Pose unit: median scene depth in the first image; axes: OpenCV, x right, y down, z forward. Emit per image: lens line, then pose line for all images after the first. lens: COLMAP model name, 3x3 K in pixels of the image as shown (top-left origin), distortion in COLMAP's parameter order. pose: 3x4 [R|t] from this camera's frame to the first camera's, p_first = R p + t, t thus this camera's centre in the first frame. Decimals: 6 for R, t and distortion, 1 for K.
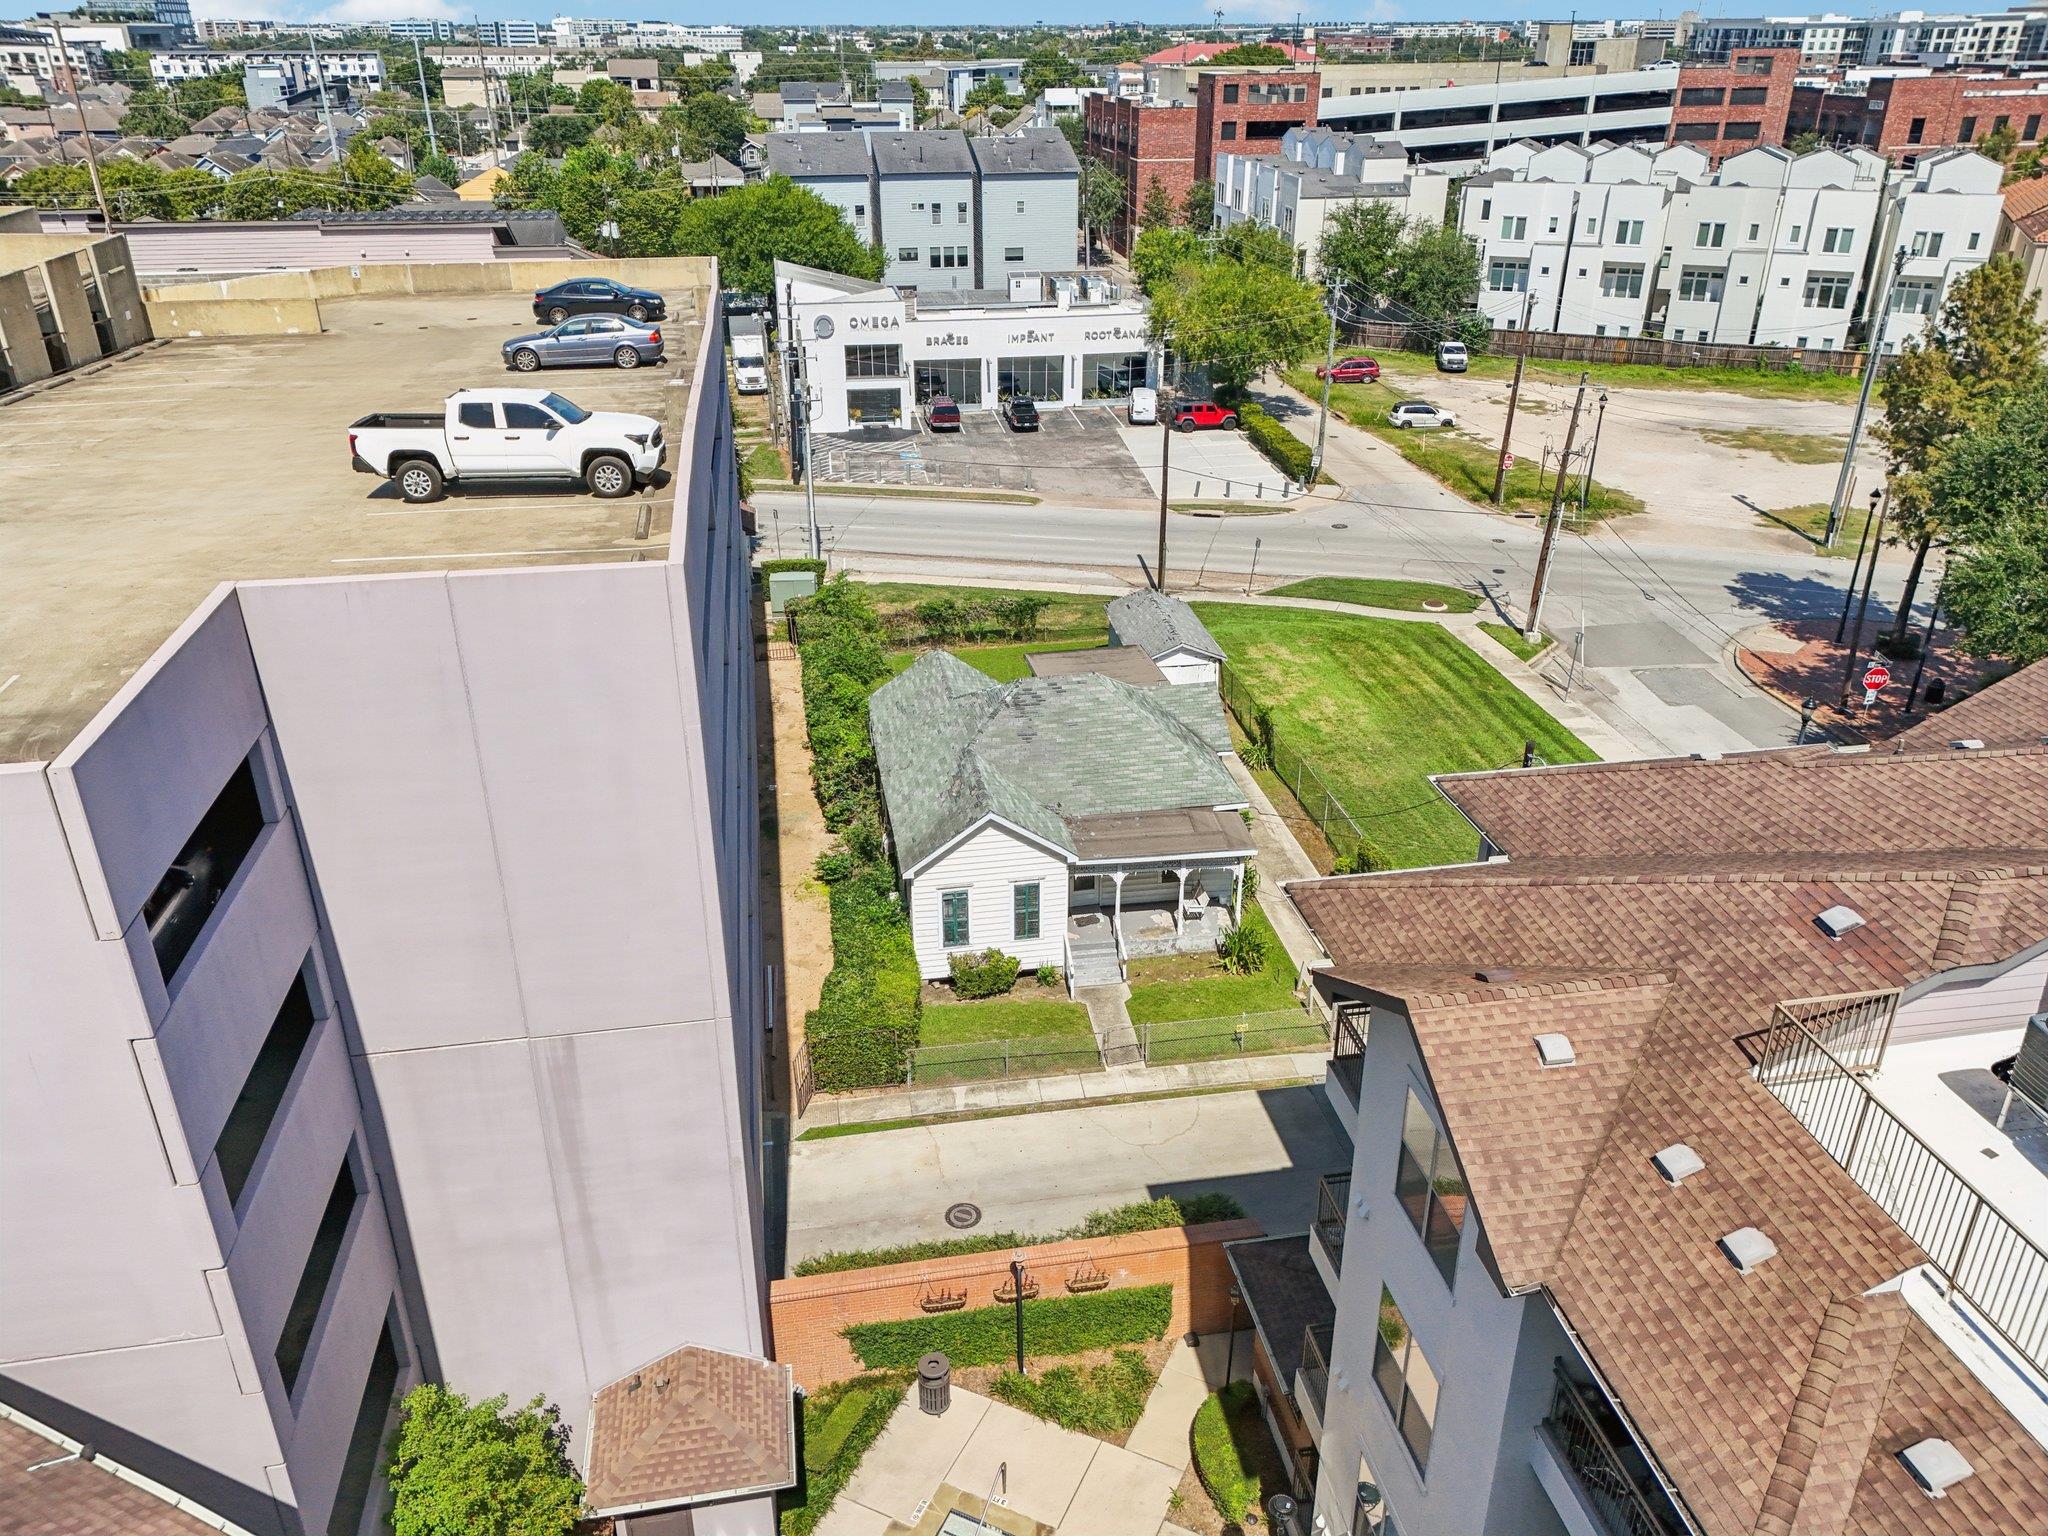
lens RADIAL K [[1489.3, 0, 995.1], [0, 1489.3, 763.3], [0, 0, 1]] dist [0.090185, -0.074982]
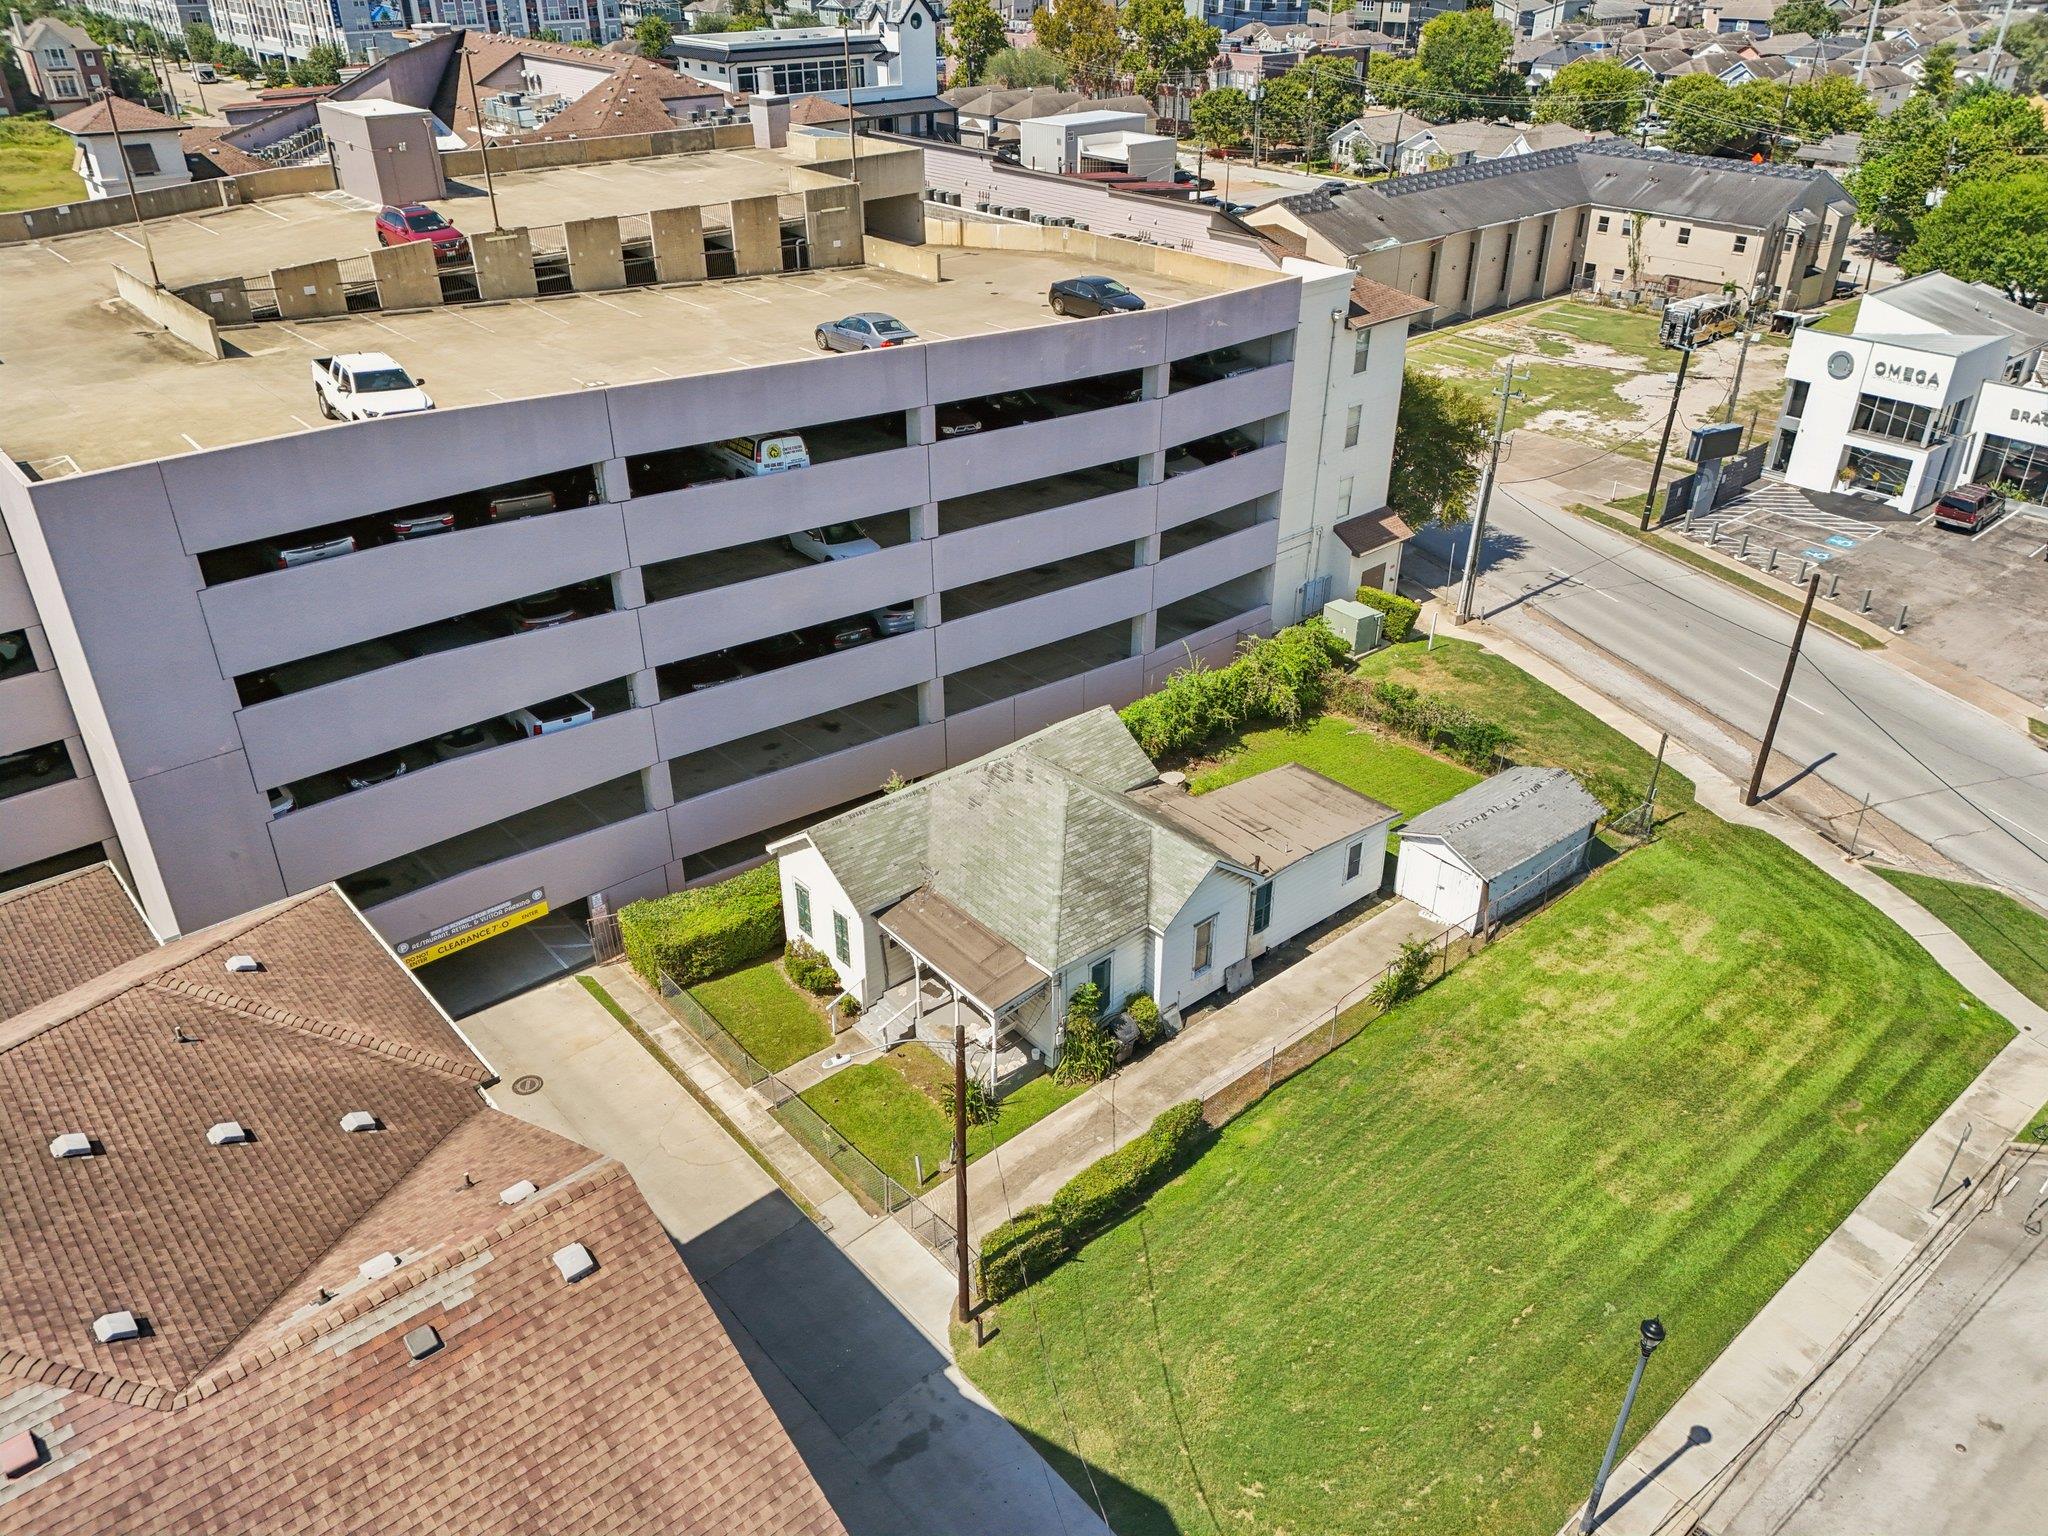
lens RADIAL K [[1489.3, 0, 995.1], [0, 1489.3, 763.3], [0, 0, 1]] dist [0.090185, -0.074982]
pose [[0.524002, 0.423397, -0.739024, 0.790058], [-0.371714, 0.894376, 0.248838, -0.307150], [0.766323, 0.144314, 0.626037, 0.401920]]
